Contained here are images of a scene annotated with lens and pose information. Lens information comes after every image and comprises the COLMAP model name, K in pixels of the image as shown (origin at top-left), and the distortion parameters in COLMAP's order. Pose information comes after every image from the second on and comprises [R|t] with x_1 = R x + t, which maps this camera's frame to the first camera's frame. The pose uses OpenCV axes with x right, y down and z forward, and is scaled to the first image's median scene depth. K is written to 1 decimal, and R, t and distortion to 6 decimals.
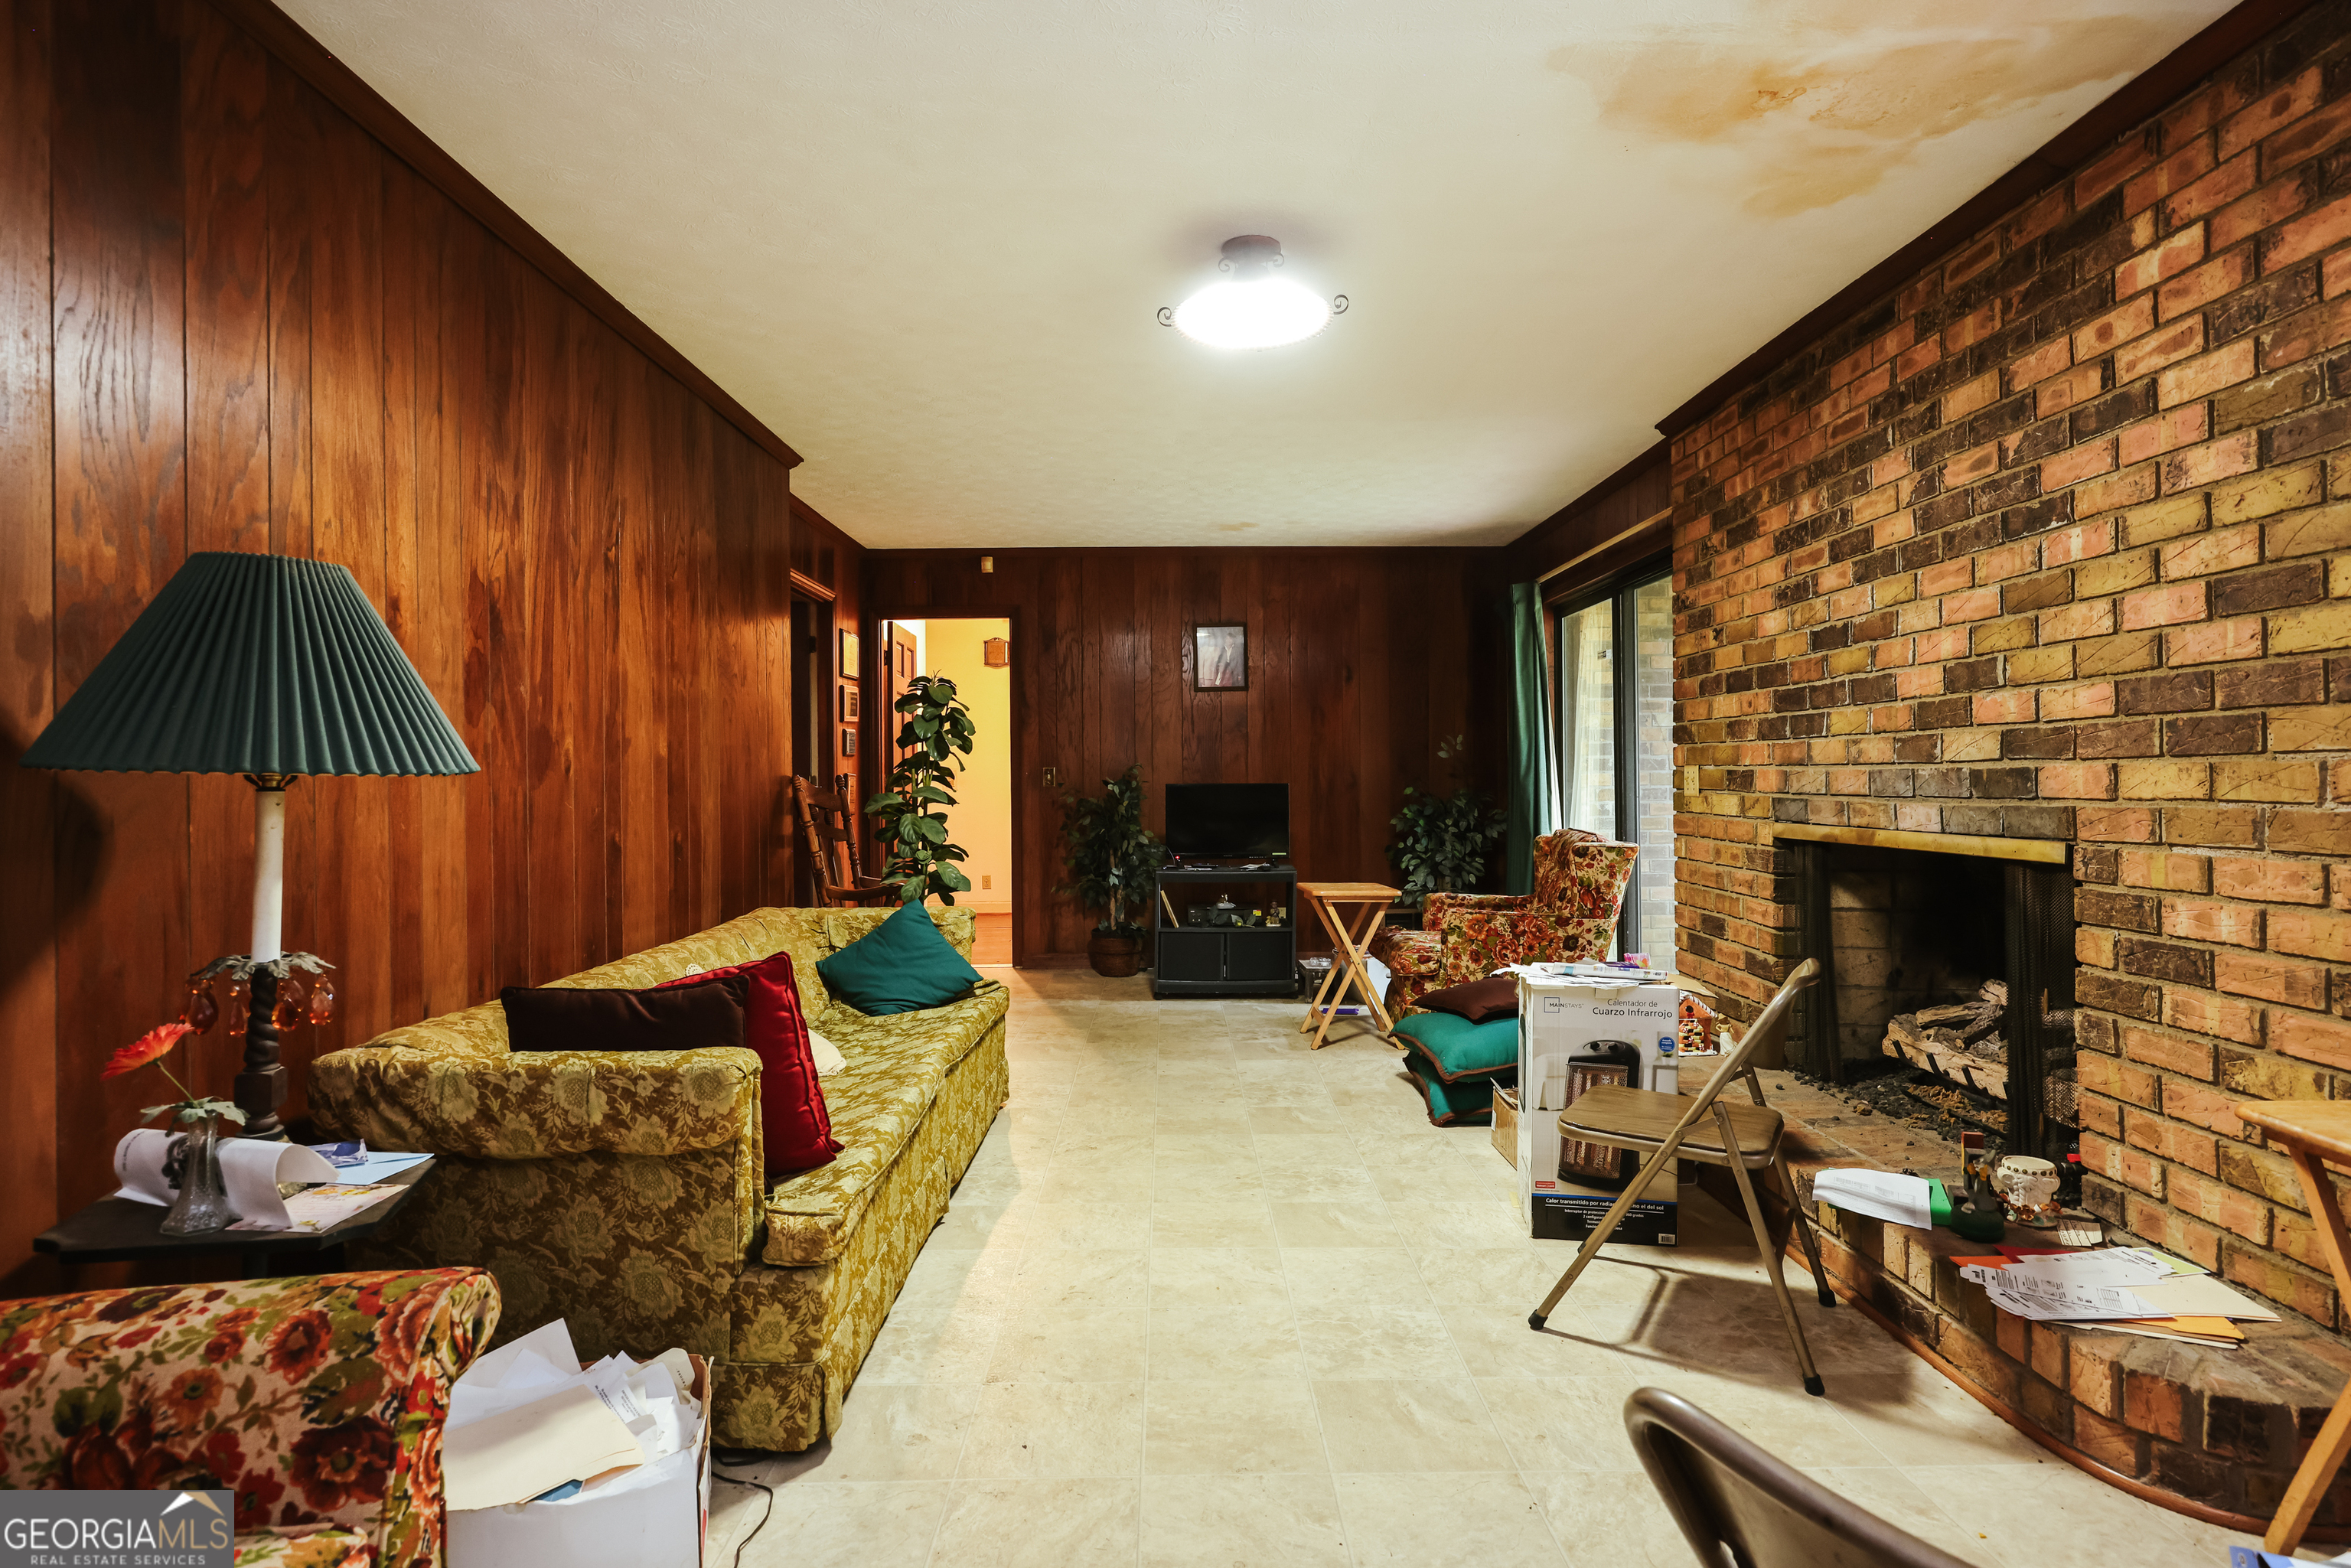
lens RADIAL K [[1194.5, 0, 1174.0], [0, 1194.5, 778.5], [0, 0, 1]] dist [0.003207, 0.000118]
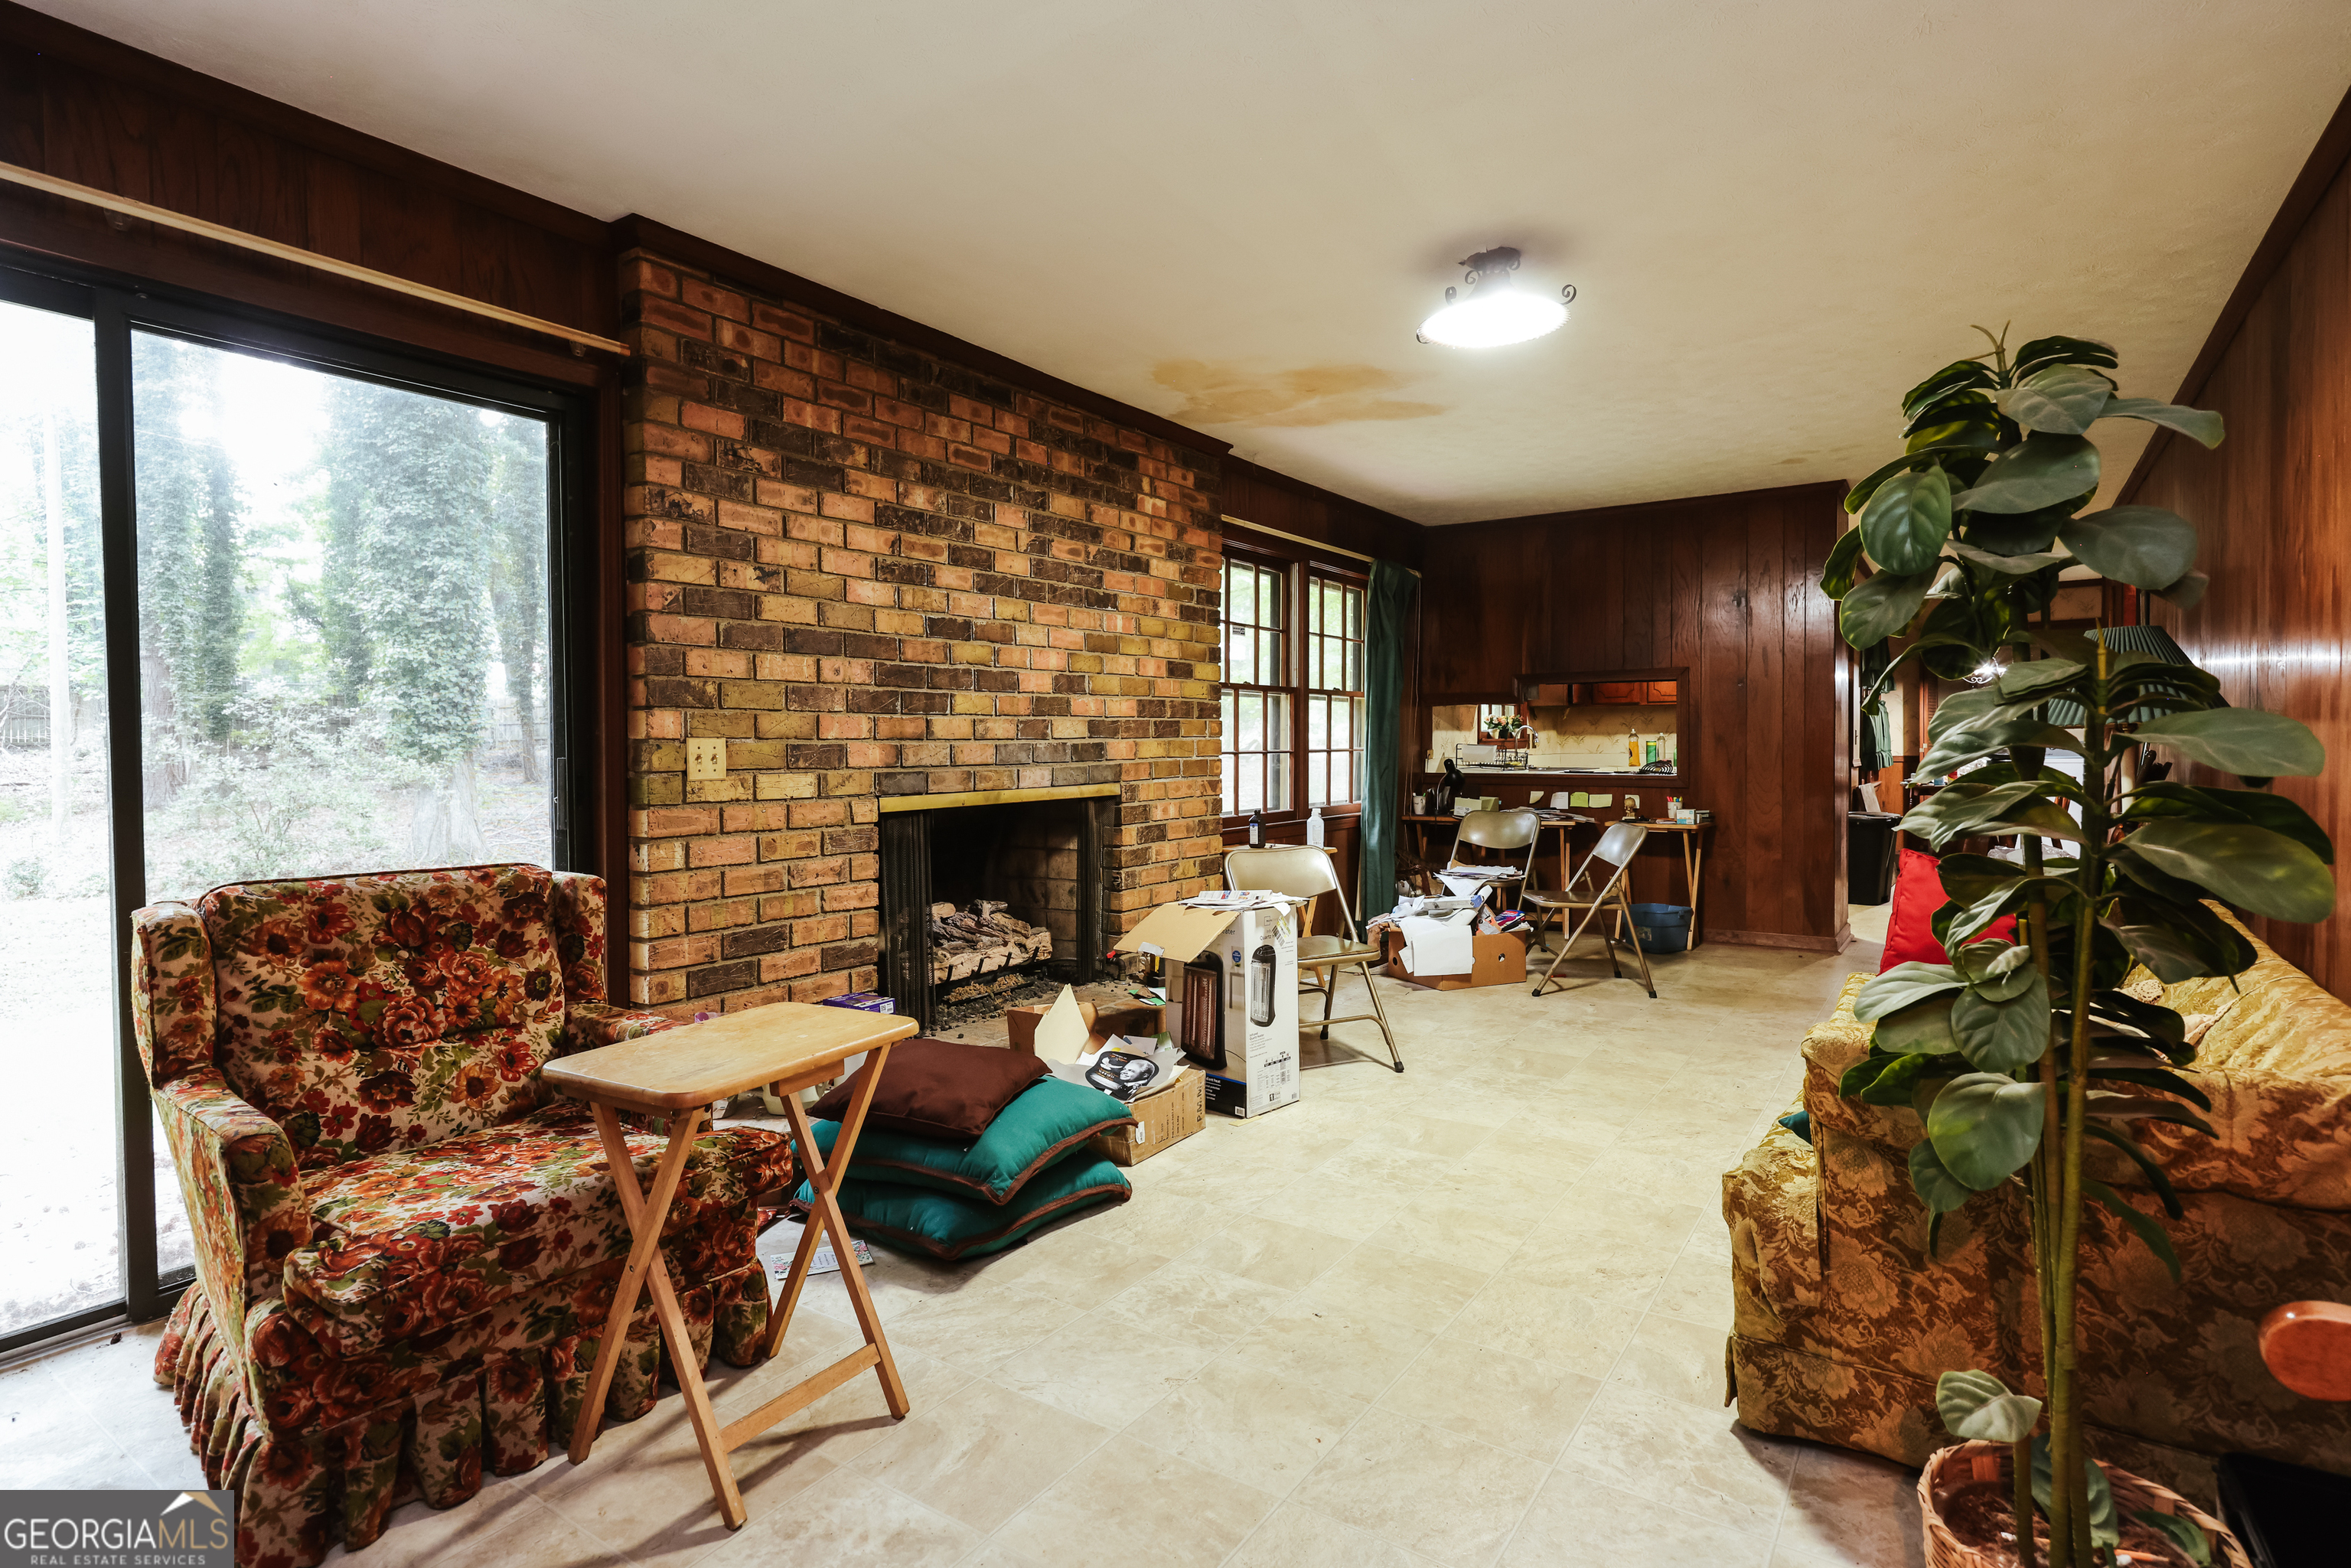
lens RADIAL K [[1194.5, 0, 1175.4], [0, 1194.5, 776.0], [0, 0, 1]] dist [0.003207, 0.000118]
pose [[-0.826238, 0.000615, 0.563321, -0.285735], [0.017851, 0.999526, 0.025092, -0.001710], [-0.563038, 0.030788, -0.825857, 1.911030]]
